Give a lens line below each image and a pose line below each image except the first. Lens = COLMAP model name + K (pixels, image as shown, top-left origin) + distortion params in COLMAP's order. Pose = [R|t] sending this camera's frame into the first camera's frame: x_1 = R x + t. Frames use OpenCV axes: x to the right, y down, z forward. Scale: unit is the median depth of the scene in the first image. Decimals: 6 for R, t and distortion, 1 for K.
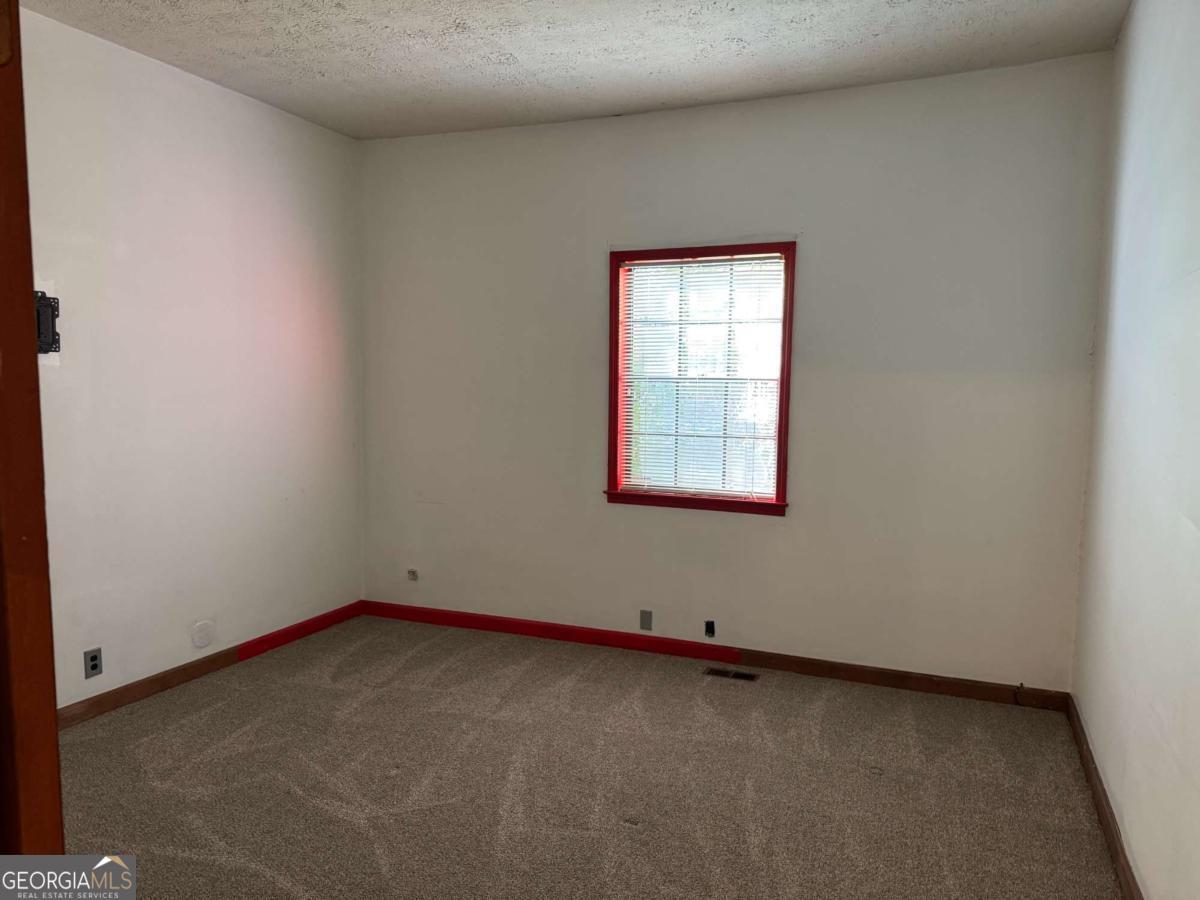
lens RADIAL K [[832.0, 0, 598.3], [0, 832.0, 432.2], [0, 0, 1]] dist [0.091787, -0.201867]
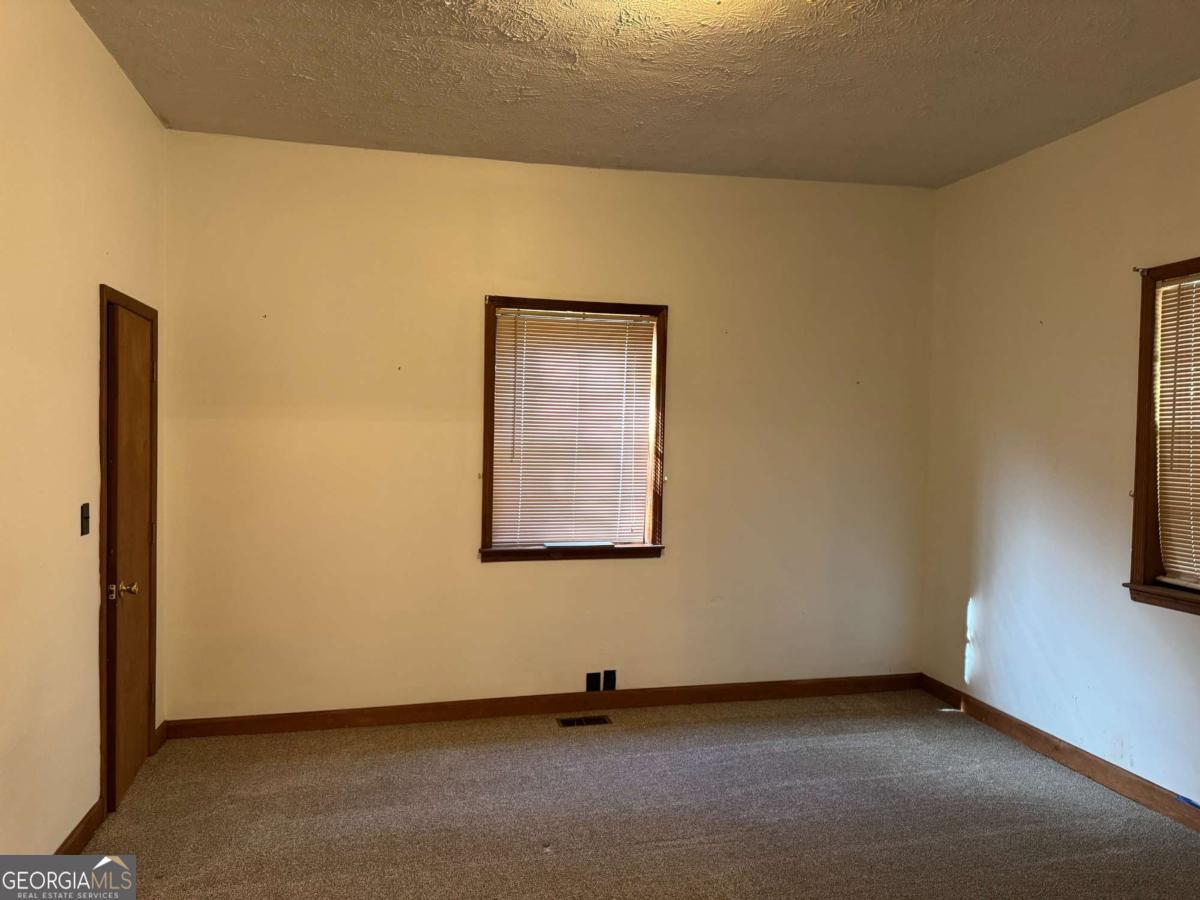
lens RADIAL K [[832.0, 0, 598.3], [0, 832.0, 432.2], [0, 0, 1]] dist [0.091787, -0.201867]
pose [[0.789164, -0.000896, 0.614183, -0.495794], [0.030699, 0.998807, -0.037988, -0.022798], [-0.613415, 0.048833, 0.788249, 0.195911]]
